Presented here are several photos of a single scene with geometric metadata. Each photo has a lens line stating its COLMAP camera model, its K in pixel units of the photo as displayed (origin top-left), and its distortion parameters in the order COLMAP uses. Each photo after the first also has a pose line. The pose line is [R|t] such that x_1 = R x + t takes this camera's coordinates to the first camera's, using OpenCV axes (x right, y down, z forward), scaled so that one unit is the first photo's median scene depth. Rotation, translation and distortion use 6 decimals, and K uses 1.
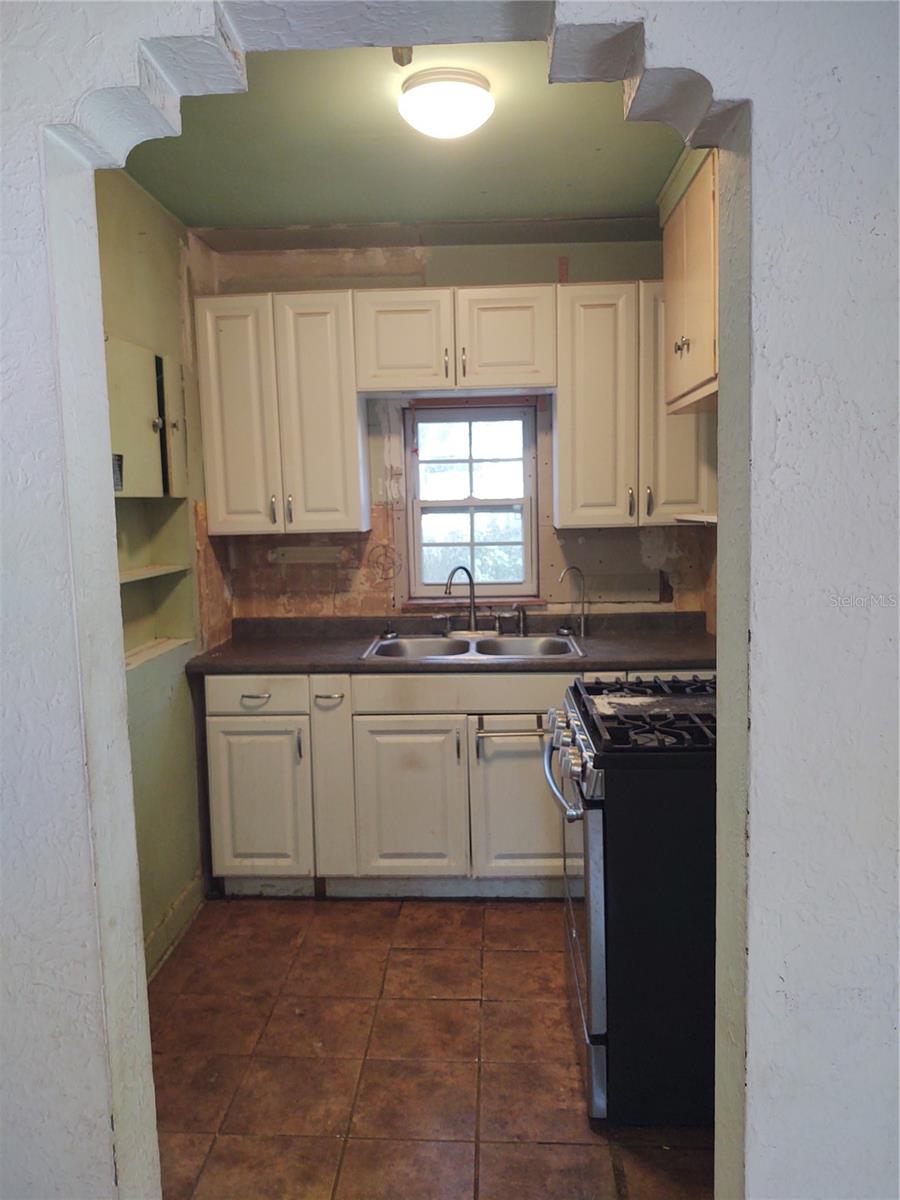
lens RADIAL K [[895.5, 0, 450.0], [0, 895.5, 600.0], [0, 0, 1]] dist [0.005888, -0.033390]
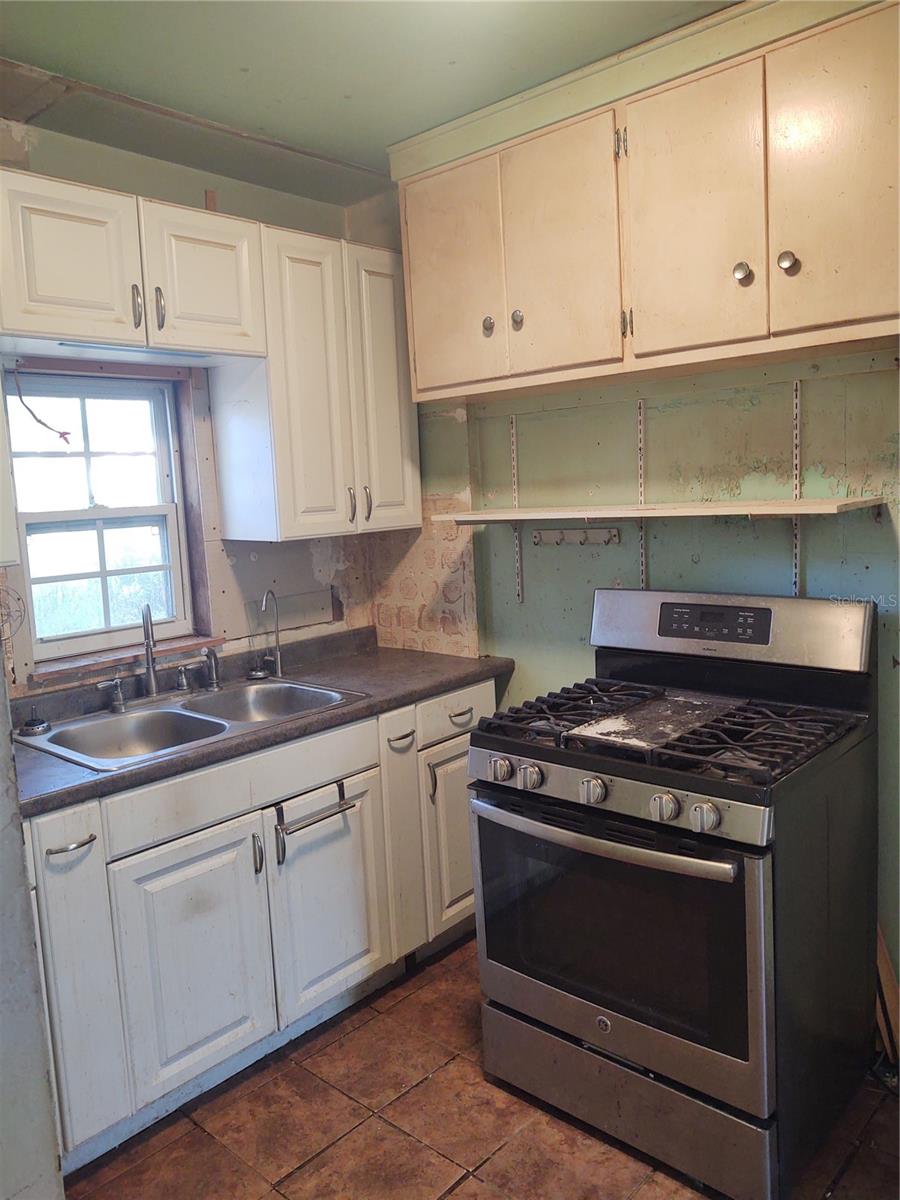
lens RADIAL K [[895.5, 0, 450.0], [0, 895.5, 600.0], [0, 0, 1]] dist [0.005888, -0.033390]
pose [[0.640664, -0.107045, 0.760323, -0.377363], [0.114806, 0.992457, 0.042989, -0.046373], [-0.759190, 0.059748, 0.648121, 0.387891]]
